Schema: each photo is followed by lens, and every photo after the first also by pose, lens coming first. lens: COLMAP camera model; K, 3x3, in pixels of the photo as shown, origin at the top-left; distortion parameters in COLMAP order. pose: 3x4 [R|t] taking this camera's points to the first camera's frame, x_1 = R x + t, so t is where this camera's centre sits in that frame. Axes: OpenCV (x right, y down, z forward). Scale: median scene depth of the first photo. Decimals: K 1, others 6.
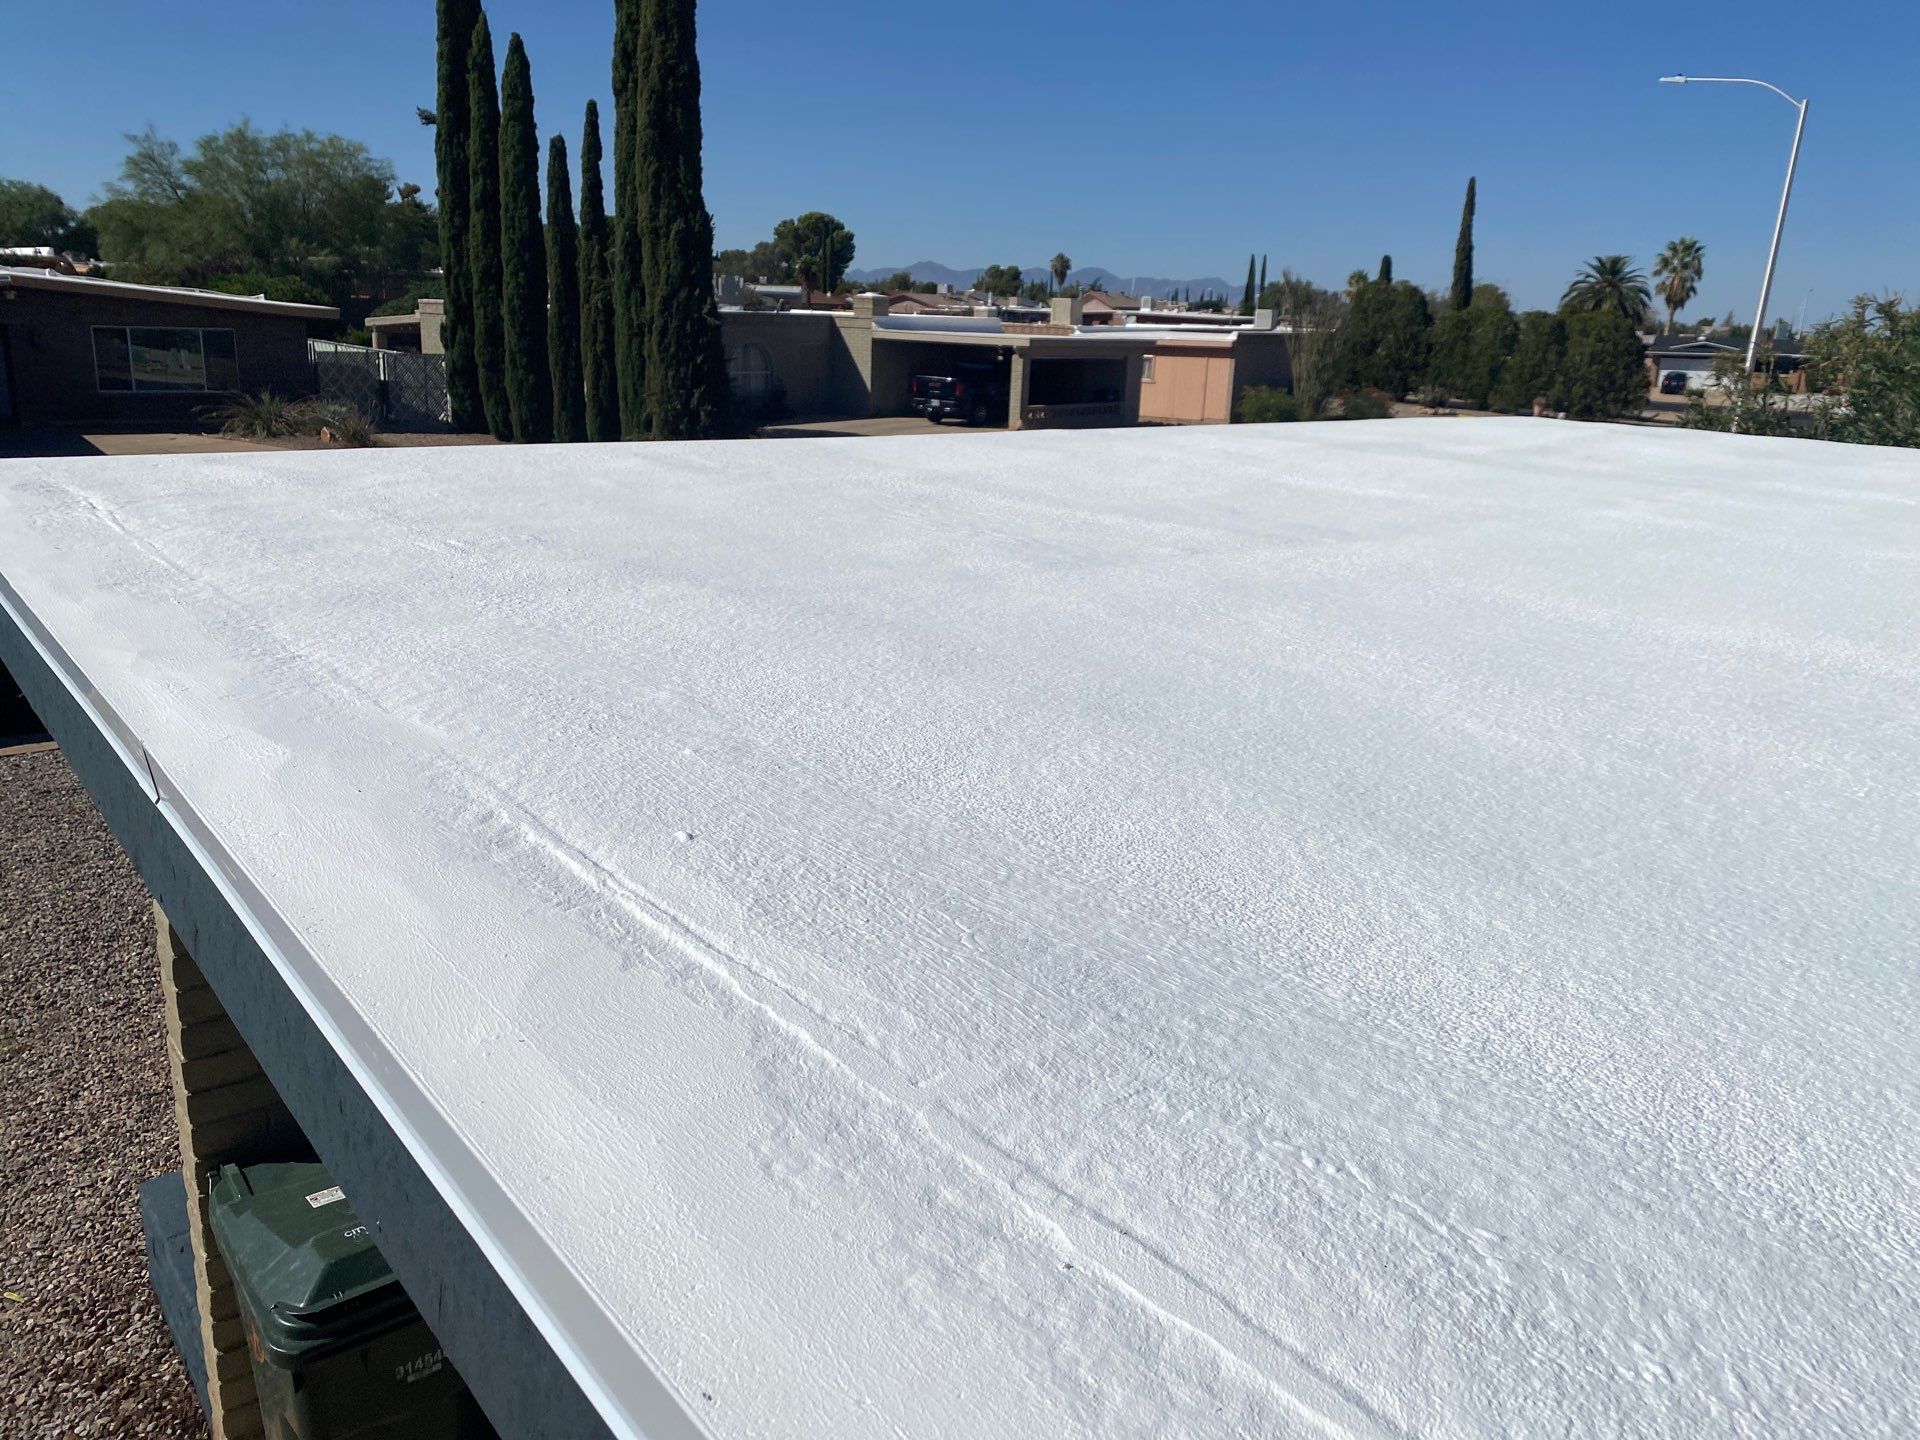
lens RADIAL K [[1530.6, 0, 955.8], [0, 1530.6, 723.9], [0, 0, 1]] dist [0.025519, -0.015824]
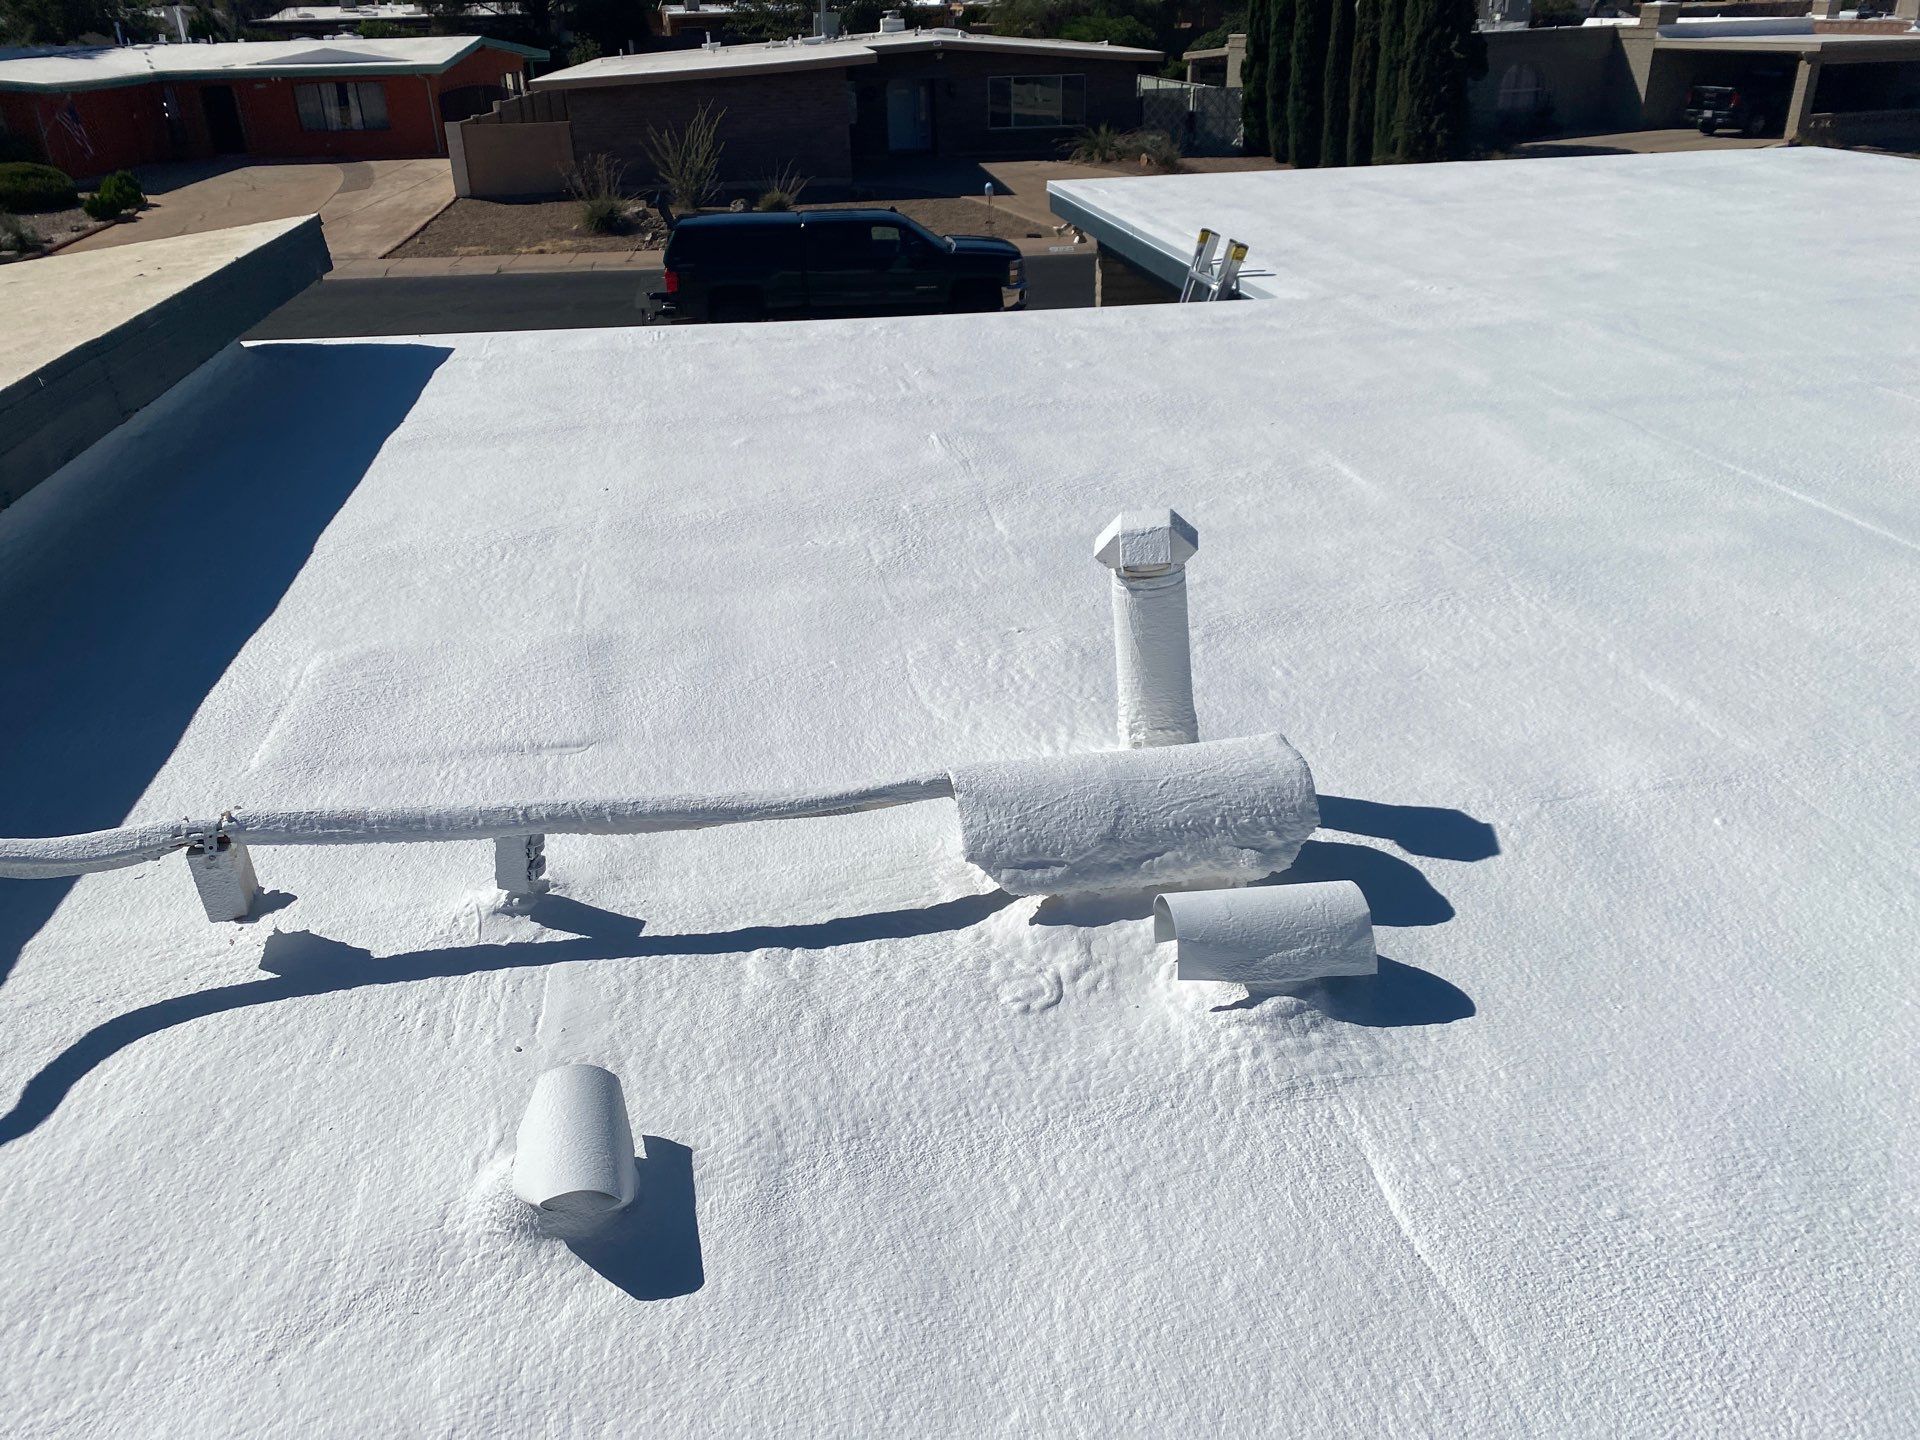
lens RADIAL K [[1530.6, 0, 960.1], [0, 1530.6, 716.0], [0, 0, 1]] dist [0.025519, -0.015824]
pose [[0.882245, 0.148205, -0.446855, 0.087713], [-0.071958, 0.980455, 0.183110, 0.039460], [0.465259, -0.129393, 0.875666, -0.232996]]
